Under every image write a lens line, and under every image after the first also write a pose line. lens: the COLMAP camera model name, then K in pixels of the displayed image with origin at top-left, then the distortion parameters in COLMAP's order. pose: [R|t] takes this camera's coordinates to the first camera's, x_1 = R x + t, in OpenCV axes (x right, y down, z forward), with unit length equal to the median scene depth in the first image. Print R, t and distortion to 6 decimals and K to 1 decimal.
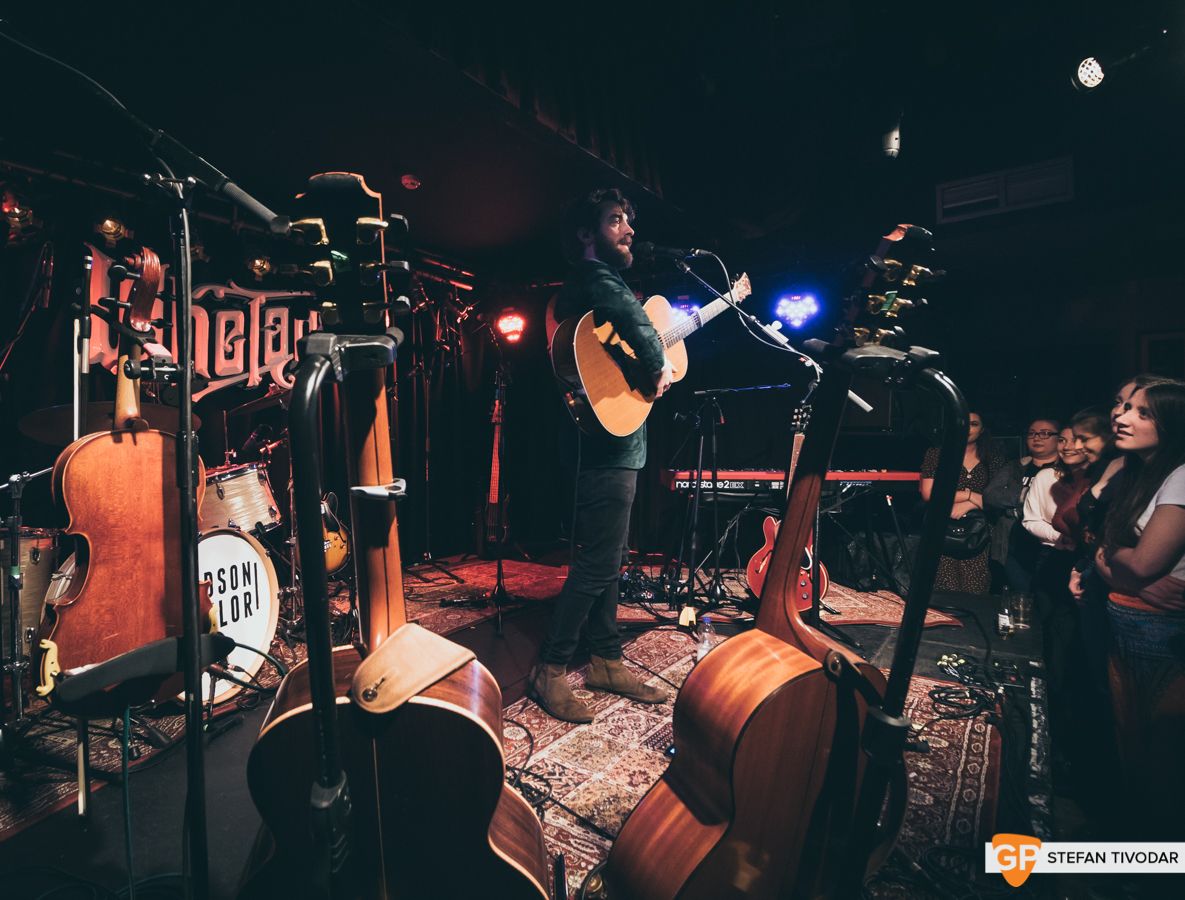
lens RADIAL K [[589.1, 0, 503.5], [0, 589.1, 446.2], [0, 0, 1]] dist [0.001445, -0.011894]
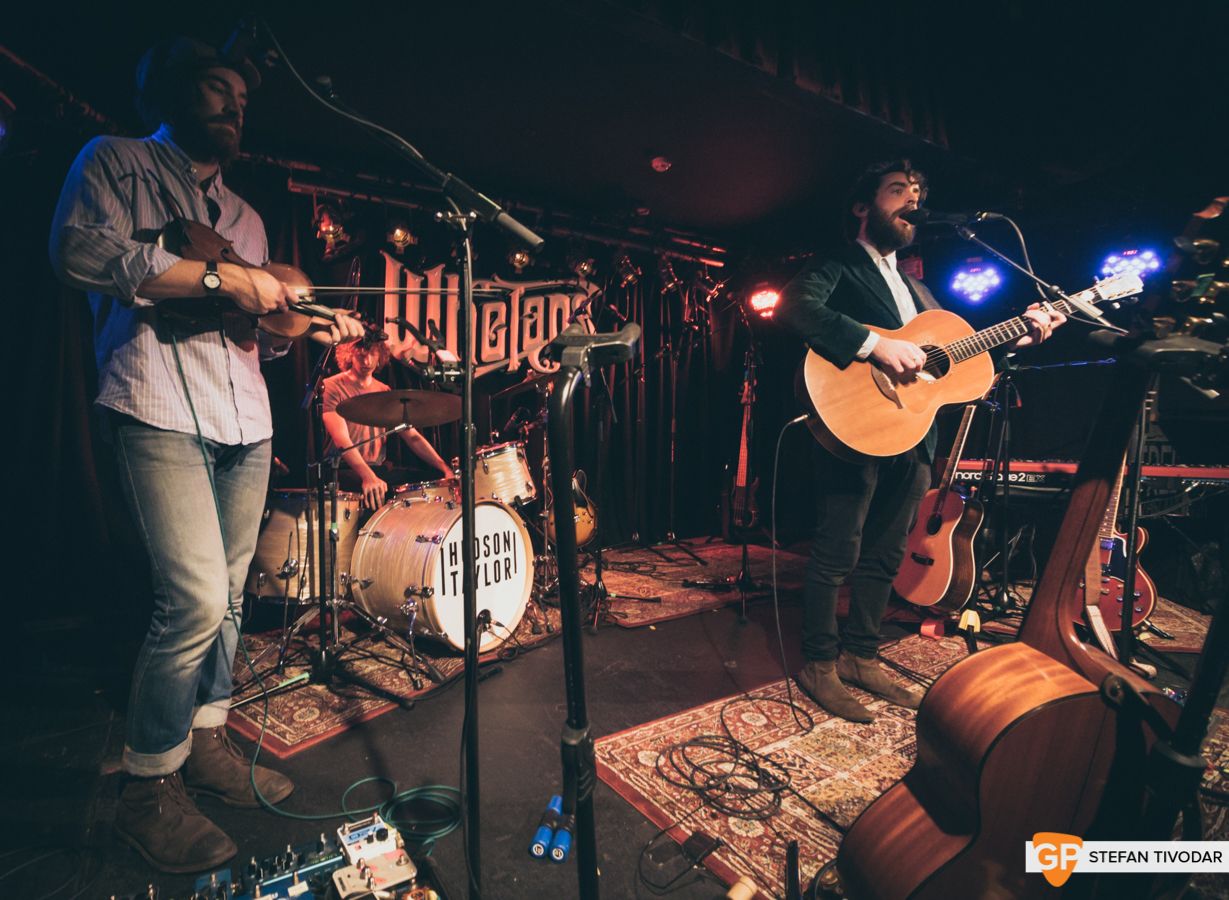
lens RADIAL K [[679.7, 0, 565.9], [0, 679.7, 437.2], [0, 0, 1]] dist [-0.001129, -0.019379]
pose [[0.954594, 0.028512, -0.296543, 0.043652], [-0.012663, 0.998393, 0.055231, -0.049334], [0.297641, -0.048968, 0.953421, -0.171730]]
